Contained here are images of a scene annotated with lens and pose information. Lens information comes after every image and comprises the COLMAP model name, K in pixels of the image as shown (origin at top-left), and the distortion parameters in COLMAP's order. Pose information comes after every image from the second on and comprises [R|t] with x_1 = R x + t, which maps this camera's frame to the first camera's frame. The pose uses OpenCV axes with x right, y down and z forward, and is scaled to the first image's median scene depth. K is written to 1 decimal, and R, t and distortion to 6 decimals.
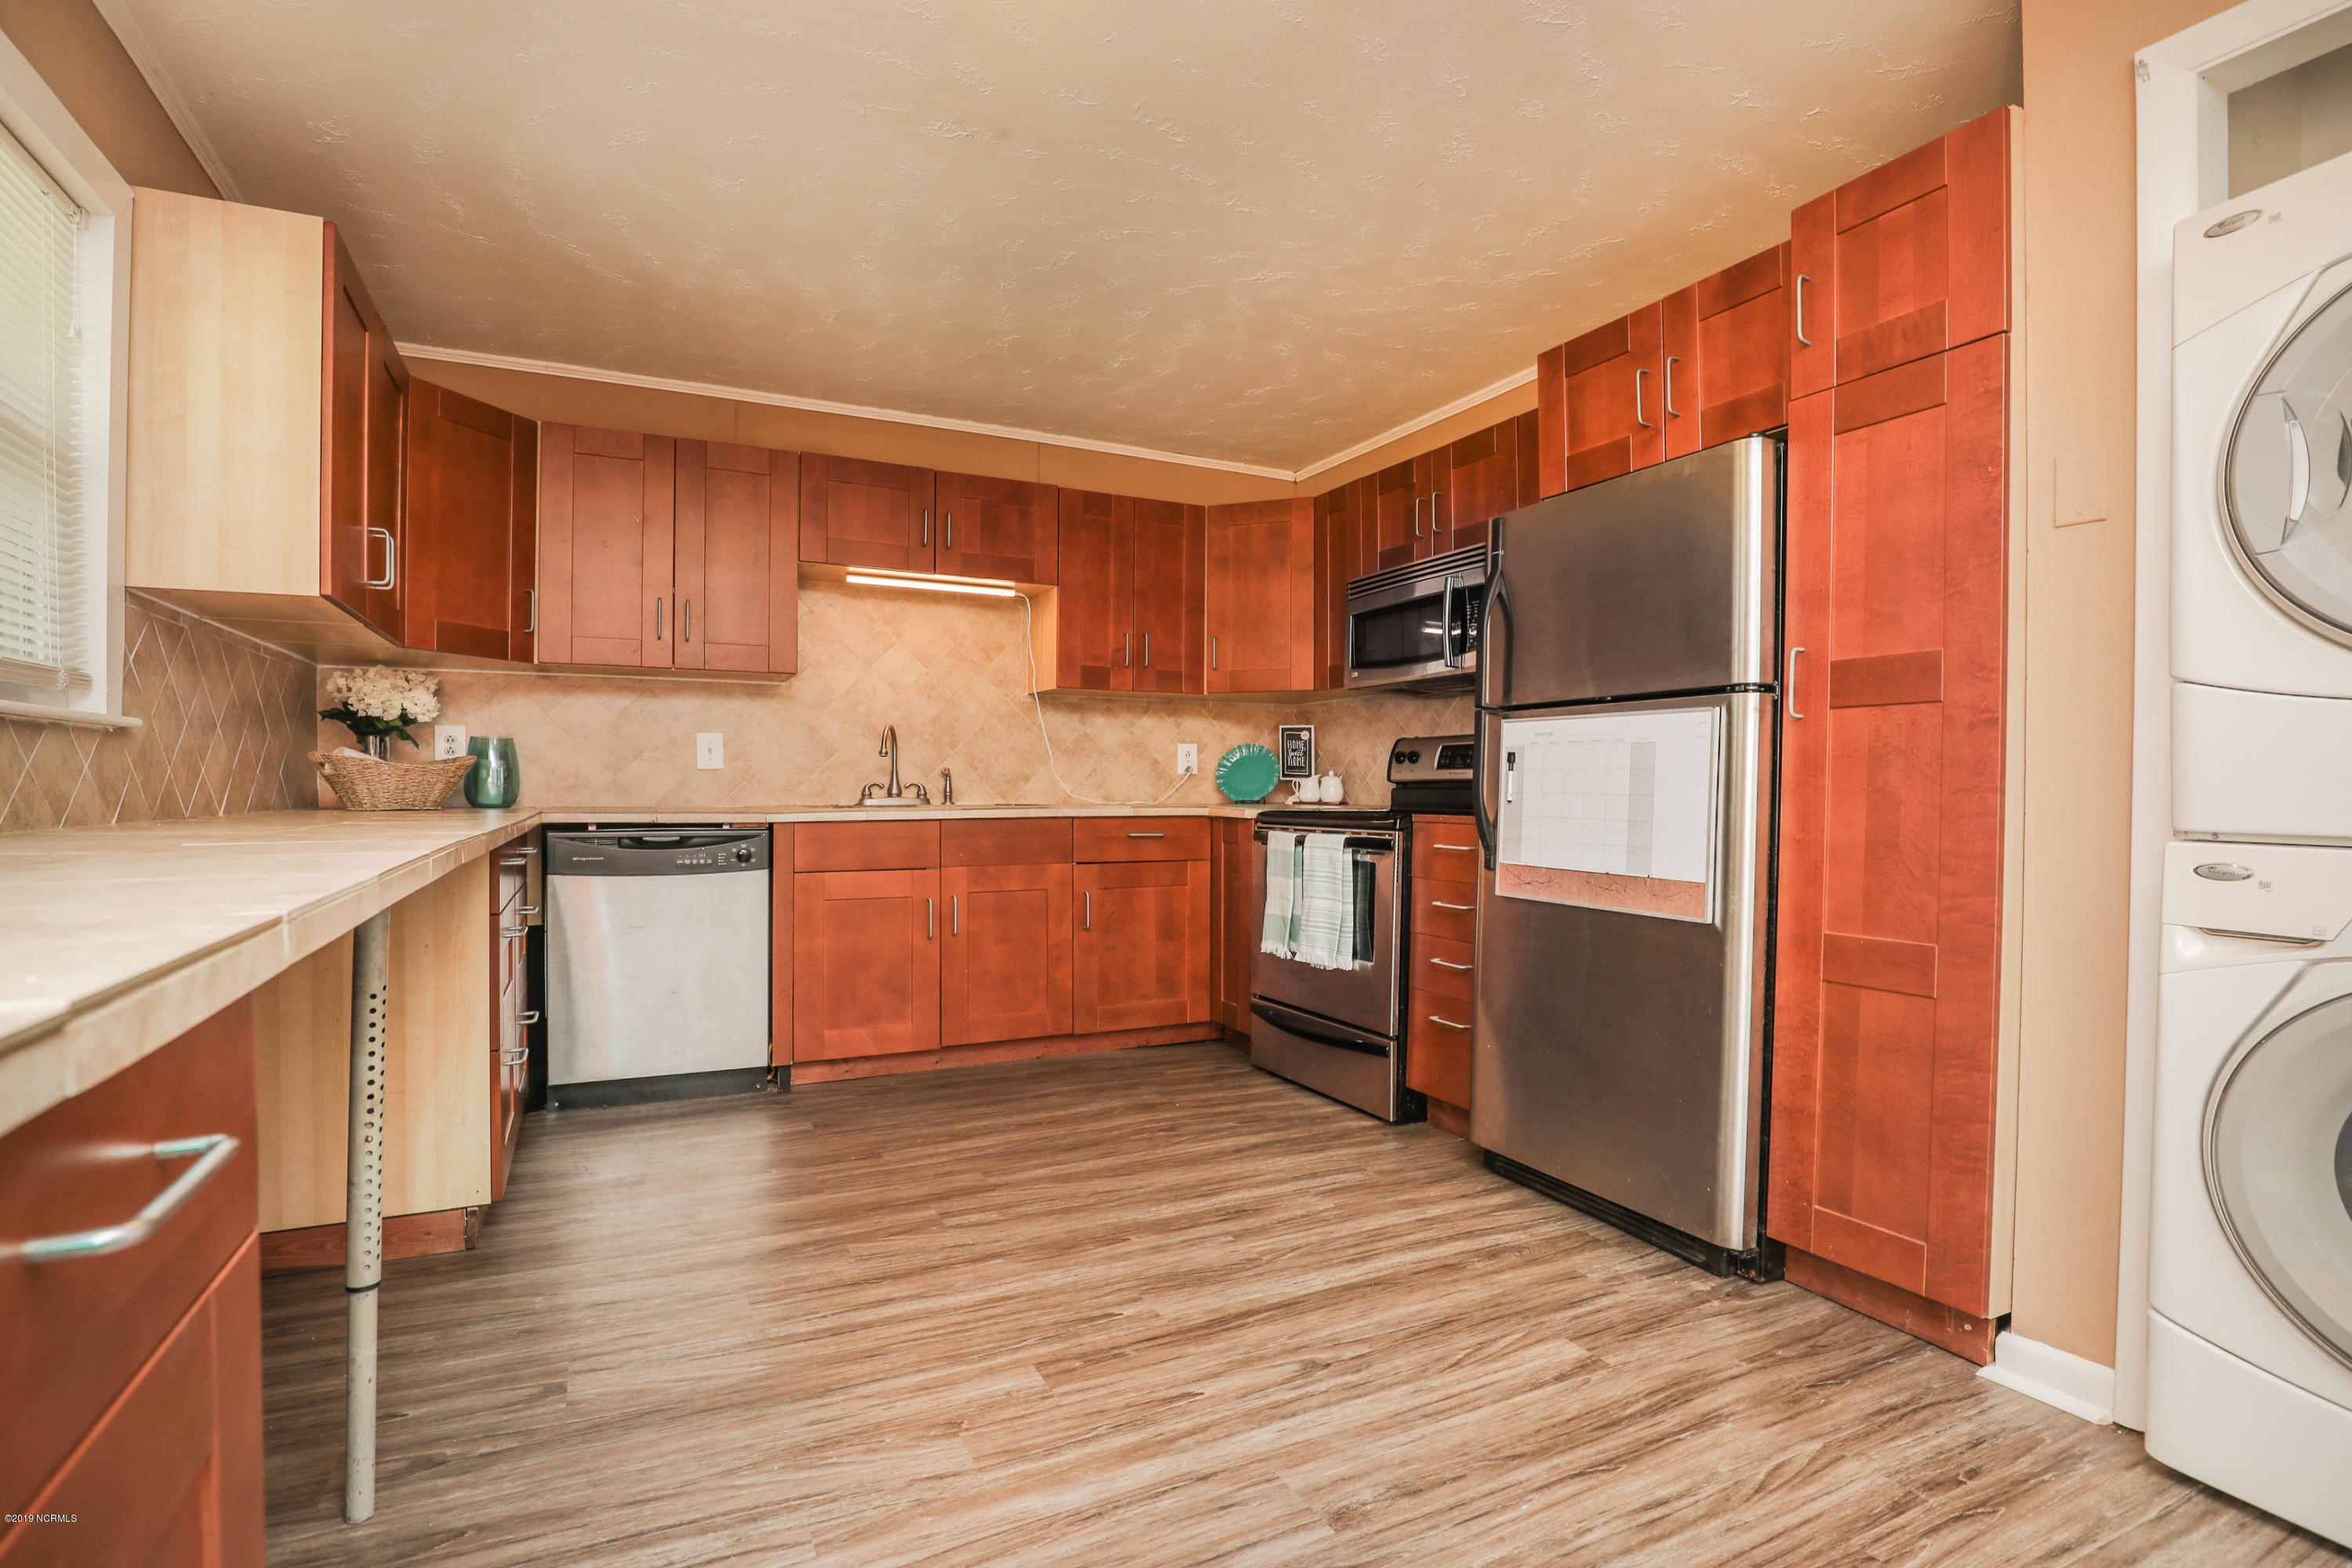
lens RADIAL K [[1120.1, 0, 1206.2], [0, 1120.1, 788.4], [0, 0, 1]] dist [-0.025020, 0.000187]
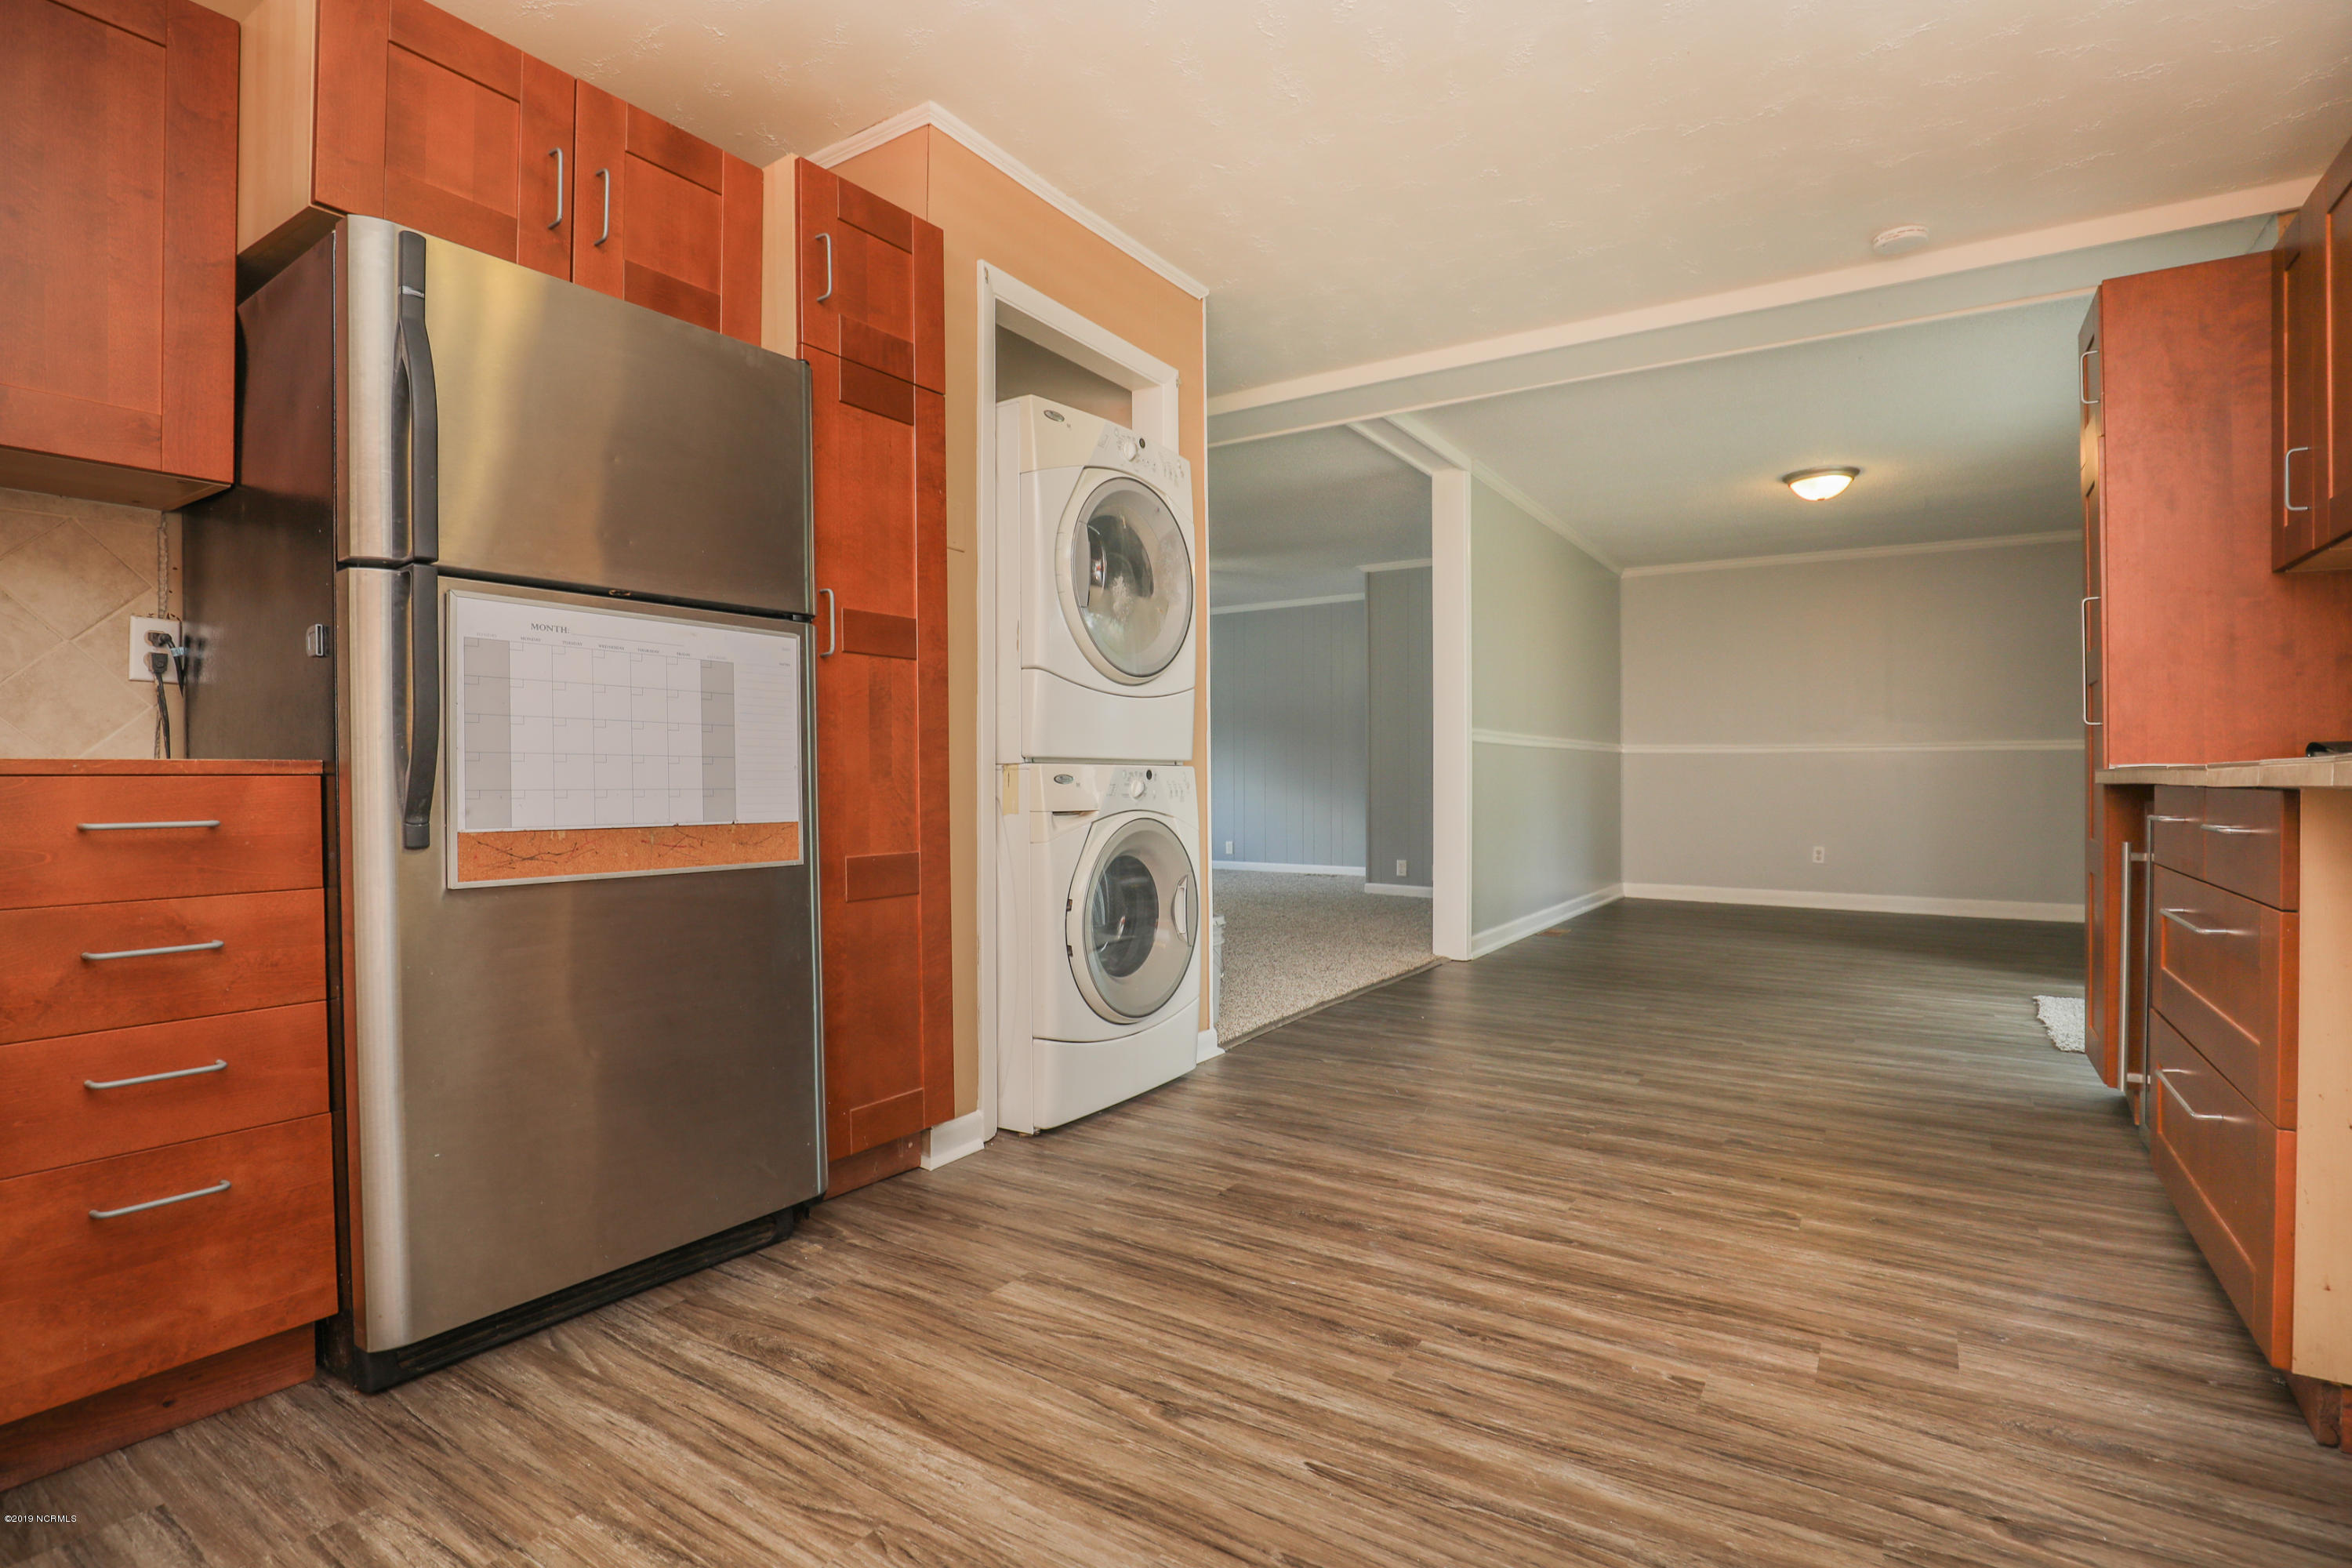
lens RADIAL K [[1222.8, 0, 1059.1], [0, 1222.8, 788.4], [0, 0, 1]] dist [-0.027758, 0.000236]
pose [[-0.452632, -0.012055, 0.891616, -0.541595], [-0.003528, 0.999925, 0.011729, 0.042147], [-0.891691, 0.002164, -0.452640, 1.219476]]
